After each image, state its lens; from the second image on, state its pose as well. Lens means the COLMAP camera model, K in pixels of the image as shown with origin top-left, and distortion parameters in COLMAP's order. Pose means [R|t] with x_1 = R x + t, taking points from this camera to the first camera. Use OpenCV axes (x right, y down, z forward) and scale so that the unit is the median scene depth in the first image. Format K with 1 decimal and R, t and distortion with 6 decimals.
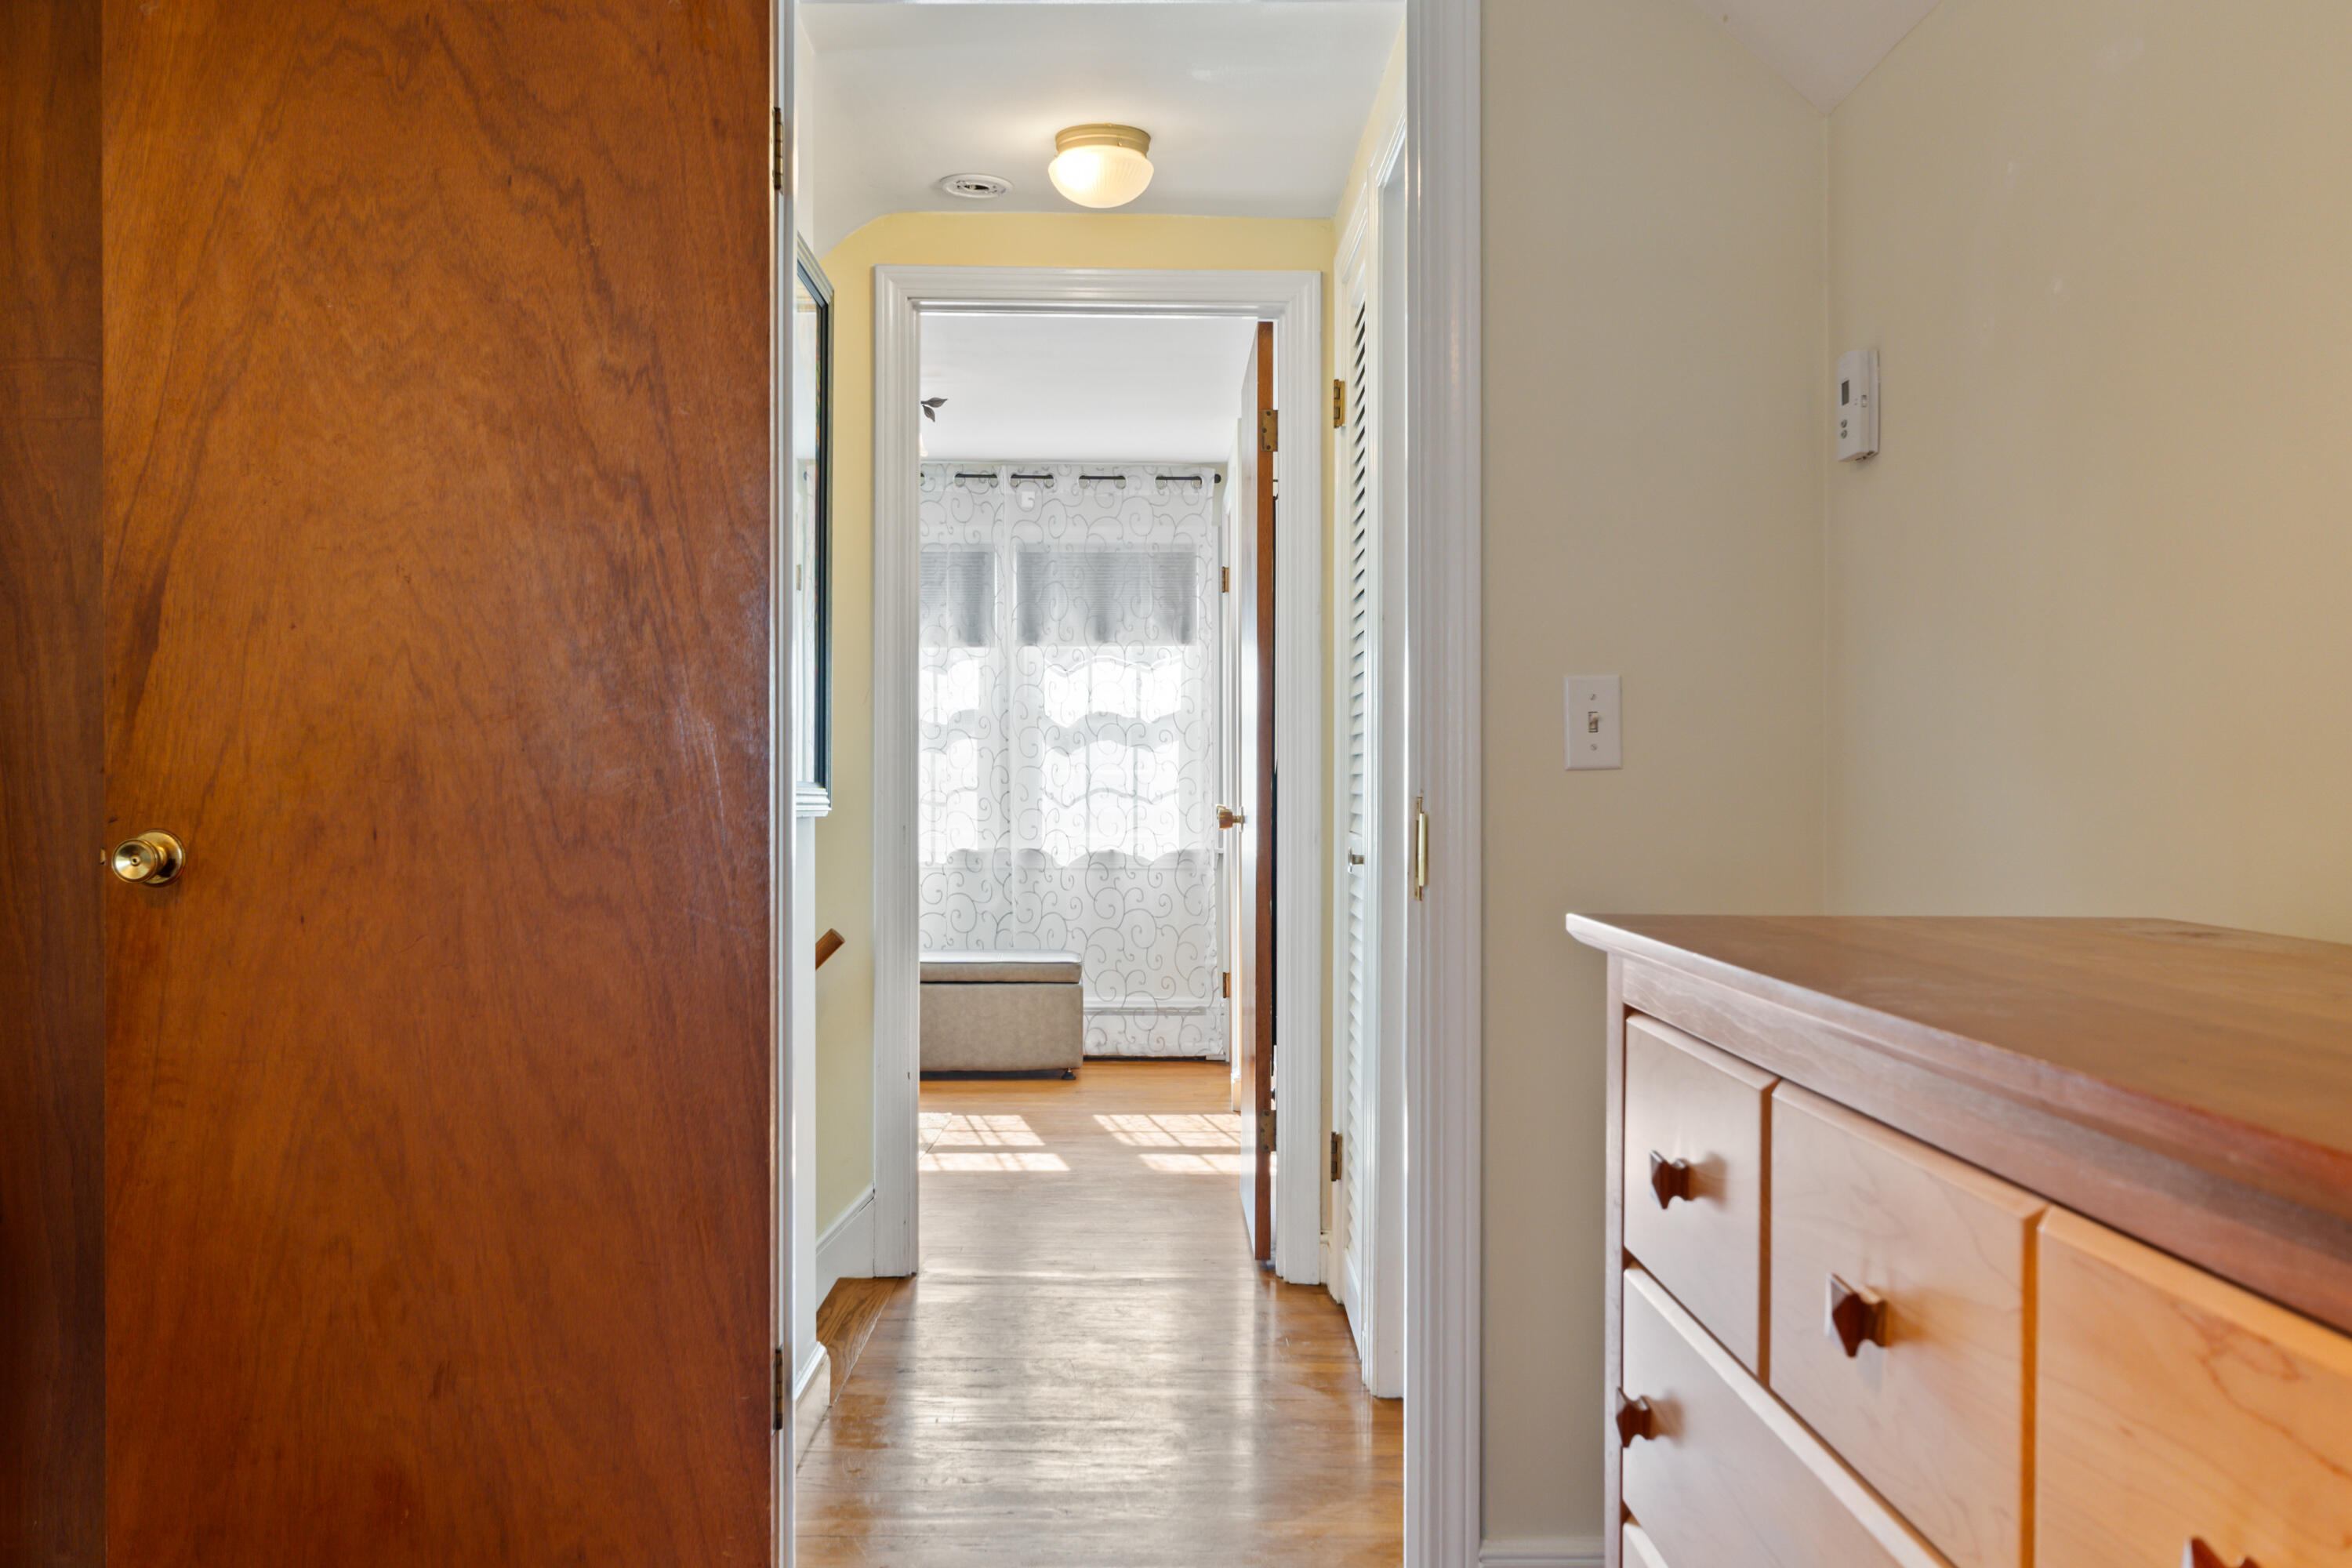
lens RADIAL K [[2059.6, 0, 1175.3], [0, 2059.6, 788.0], [0, 0, 1]] dist [-0.007505, 0.000541]
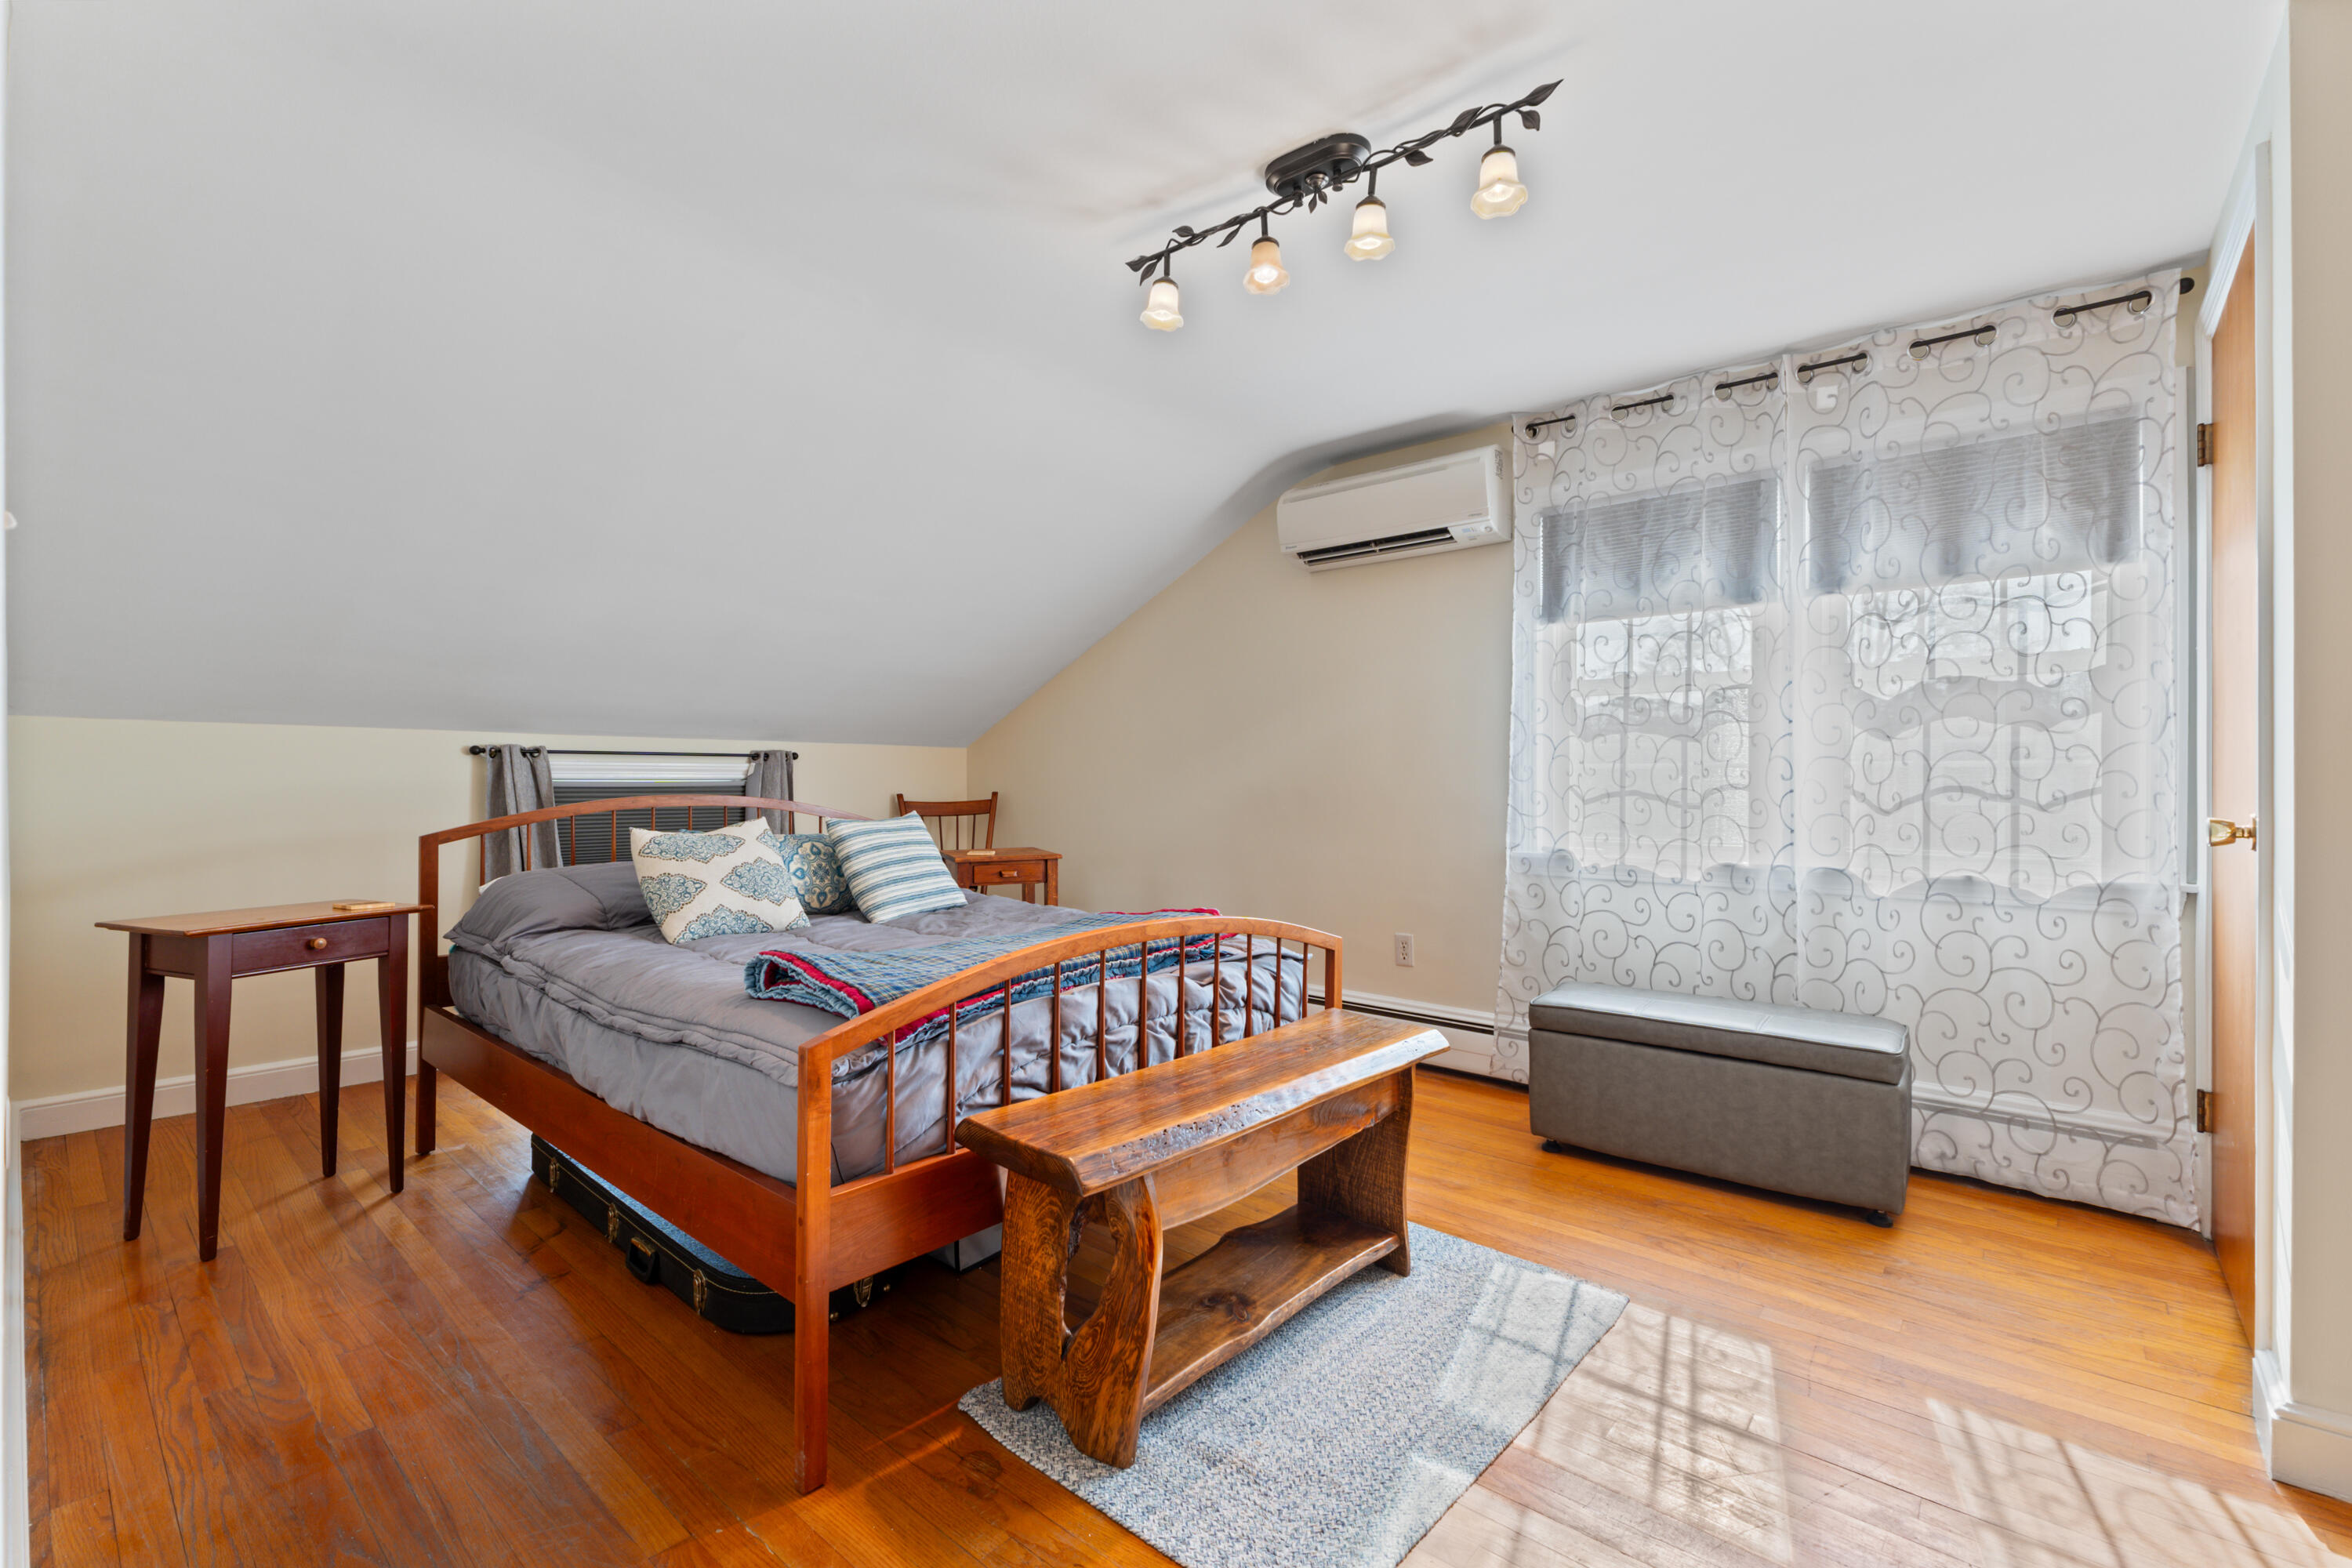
lens RADIAL K [[999.1, 0, 1173.5], [0, 999.1, 785.4], [0, 0, 1]] dist [-0.007006, 0.000095]
pose [[0.746722, 0.003291, -0.665128, -0.008348], [-0.003076, 0.999994, 0.001495, 0.000048], [0.665130, 0.000930, 0.746727, 0.576975]]
